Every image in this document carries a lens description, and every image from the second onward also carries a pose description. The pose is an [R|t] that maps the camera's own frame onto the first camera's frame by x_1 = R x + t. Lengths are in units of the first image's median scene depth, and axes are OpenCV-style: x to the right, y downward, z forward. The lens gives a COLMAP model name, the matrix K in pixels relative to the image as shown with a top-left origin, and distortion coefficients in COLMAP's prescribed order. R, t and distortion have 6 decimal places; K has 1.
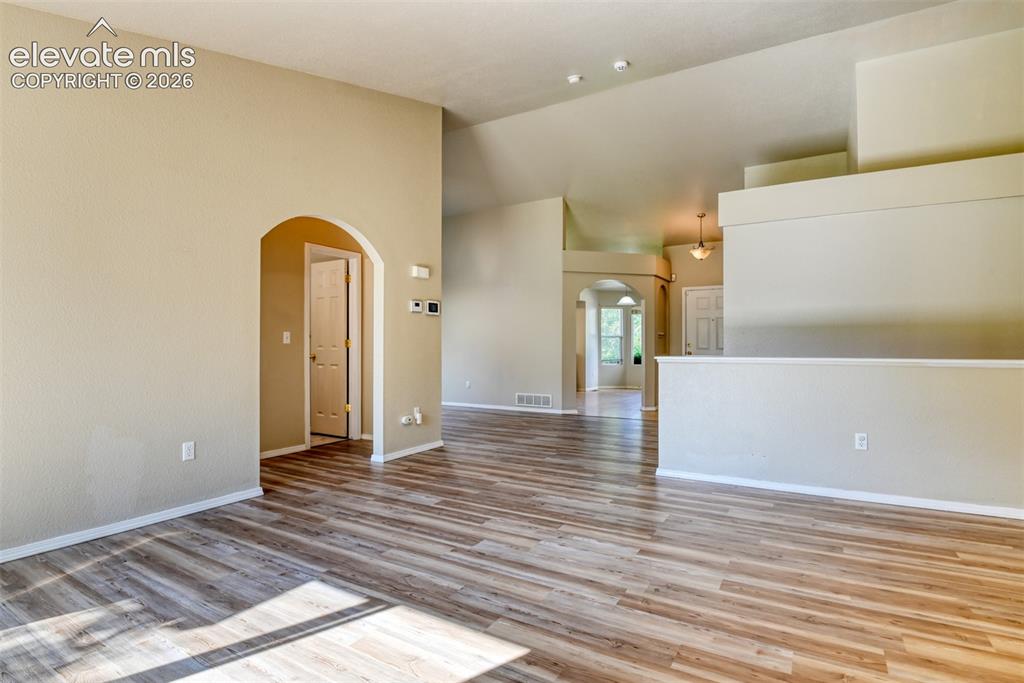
lens RADIAL K [[505.4, 0, 514.7], [0, 505.4, 345.7], [0, 0, 1]] dist [-0.016257, -0.009376]
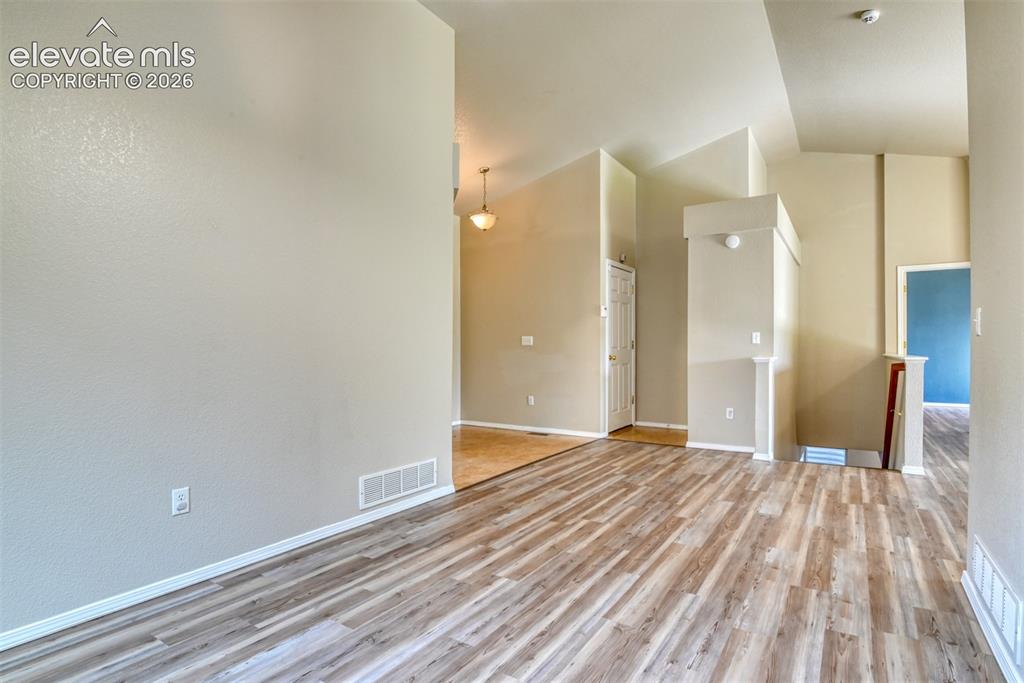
lens RADIAL K [[509.1, 0, 550.5], [0, 509.1, 346.9], [0, 0, 1]] dist [-0.017992, -0.009632]
pose [[0.002776, 0.001197, 0.999995, -0.253262], [-0.002728, 0.999996, -0.001190, 0.000416], [-0.999992, -0.002725, 0.002779, 0.607495]]
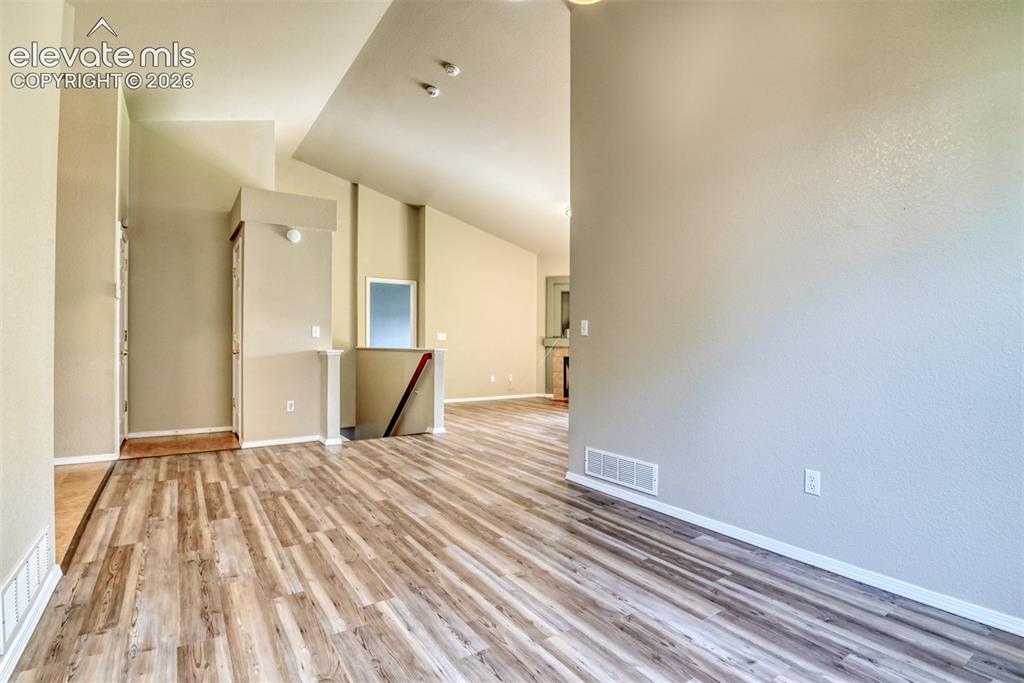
lens RADIAL K [[491.3, 0, 509.6], [0, 491.3, 343.0], [0, 0, 1]] dist [-0.025299, -0.000736]
pose [[-0.901447, -0.006827, 0.432835, -0.168314], [-0.008244, 0.999965, -0.001396, 0.001039], [-0.432810, -0.004827, -0.901472, 0.757056]]
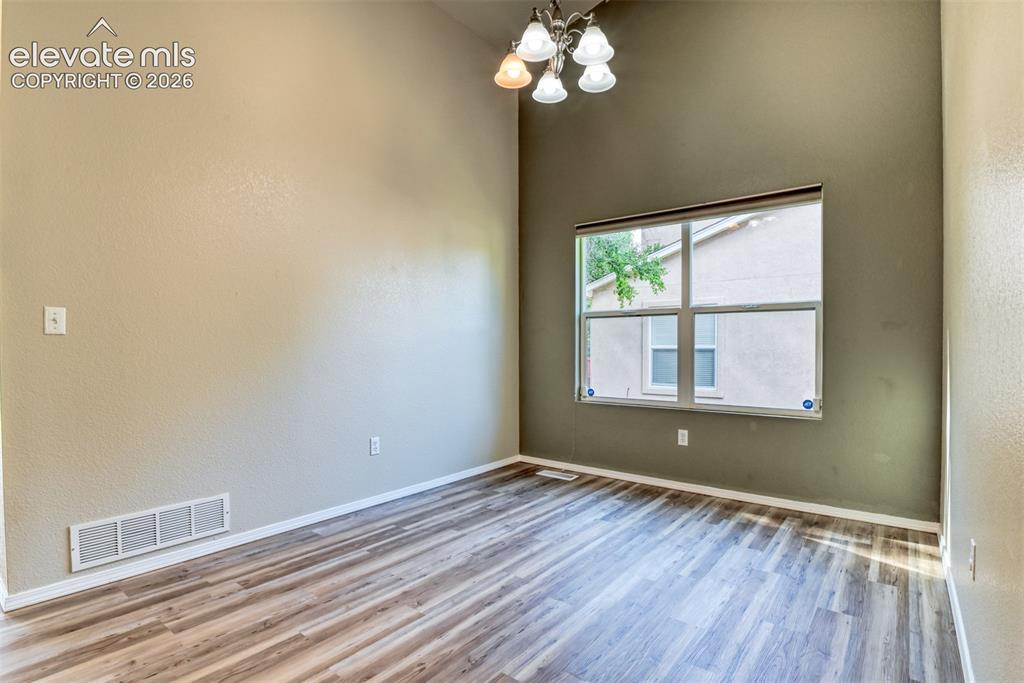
lens RADIAL K [[505.4, 0, 514.7], [0, 505.4, 345.7], [0, 0, 1]] dist [-0.016257, -0.009376]
pose [[-0.133223, -0.002717, -0.991082, 0.076509], [0.004881, 0.999982, -0.003397, 0.001406], [0.991074, -0.005290, -0.133208, 0.642558]]
